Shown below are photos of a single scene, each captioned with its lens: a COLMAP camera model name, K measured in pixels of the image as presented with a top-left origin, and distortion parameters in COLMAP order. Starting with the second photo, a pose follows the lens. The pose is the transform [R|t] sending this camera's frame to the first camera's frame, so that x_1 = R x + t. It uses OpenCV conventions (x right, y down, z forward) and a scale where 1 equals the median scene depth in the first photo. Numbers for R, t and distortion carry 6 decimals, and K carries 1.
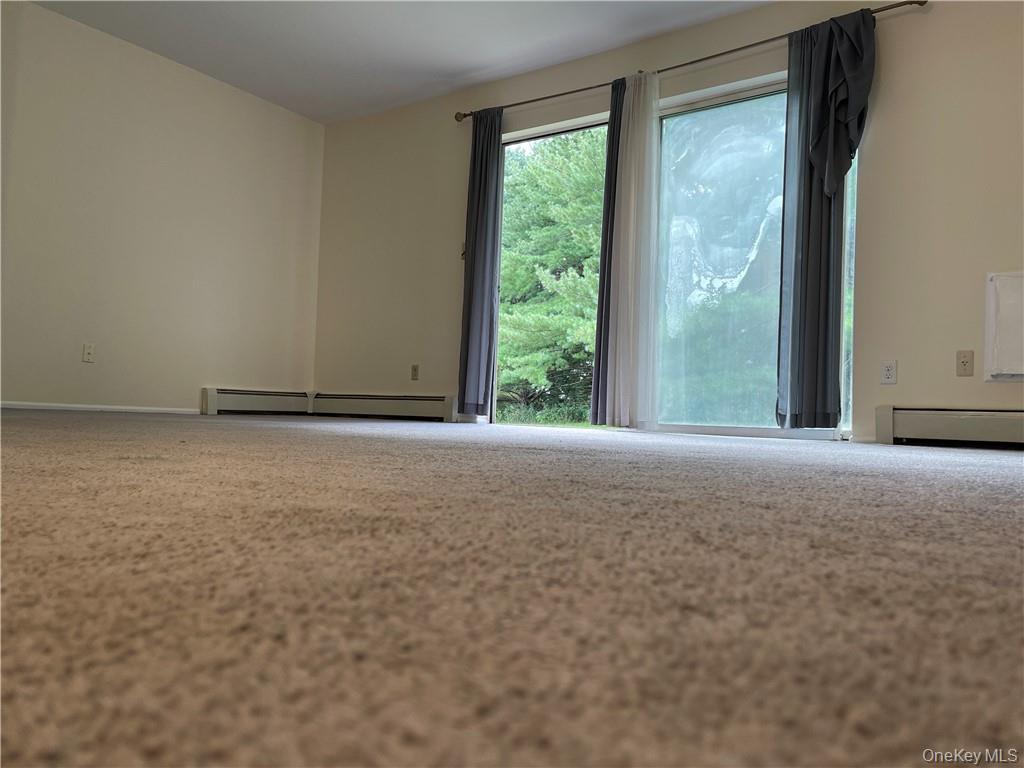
lens RADIAL K [[758.7, 0, 513.5], [0, 758.7, 392.5], [0, 0, 1]] dist [0.009895, -0.057130]
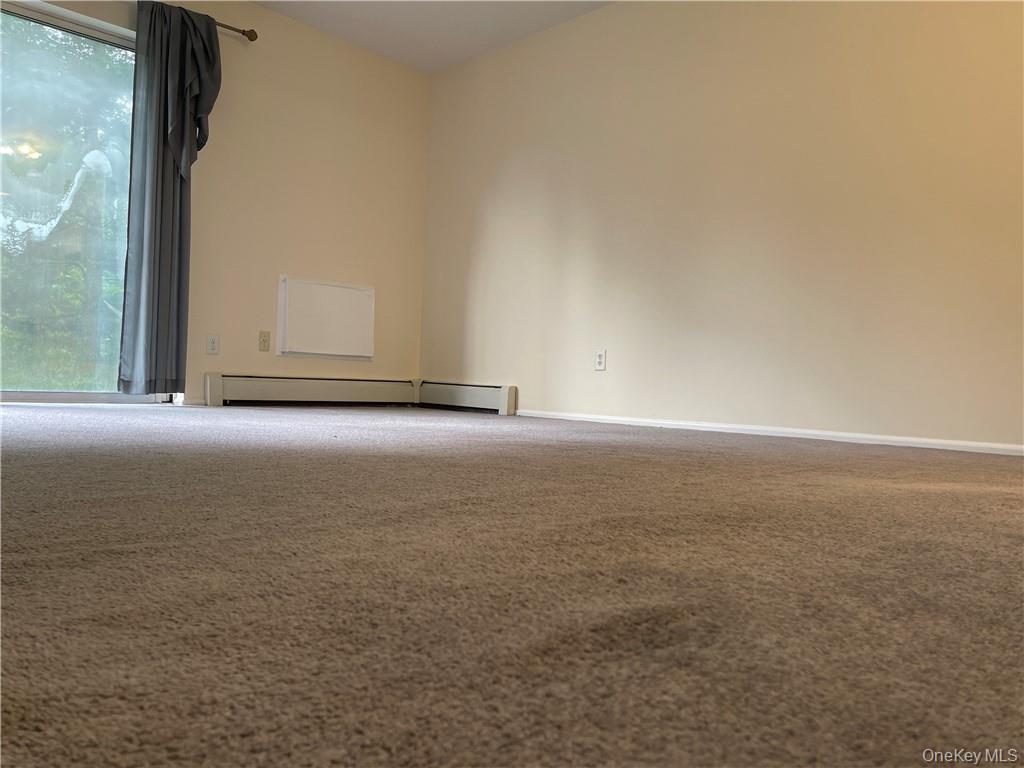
lens RADIAL K [[758.7, 0, 513.5], [0, 758.7, 392.5], [0, 0, 1]] dist [0.009895, -0.057130]
pose [[0.115121, -0.032738, 0.992812, -0.535212], [-0.056844, 0.997602, 0.039487, -0.021720], [-0.991724, -0.060981, 0.112984, 0.346583]]
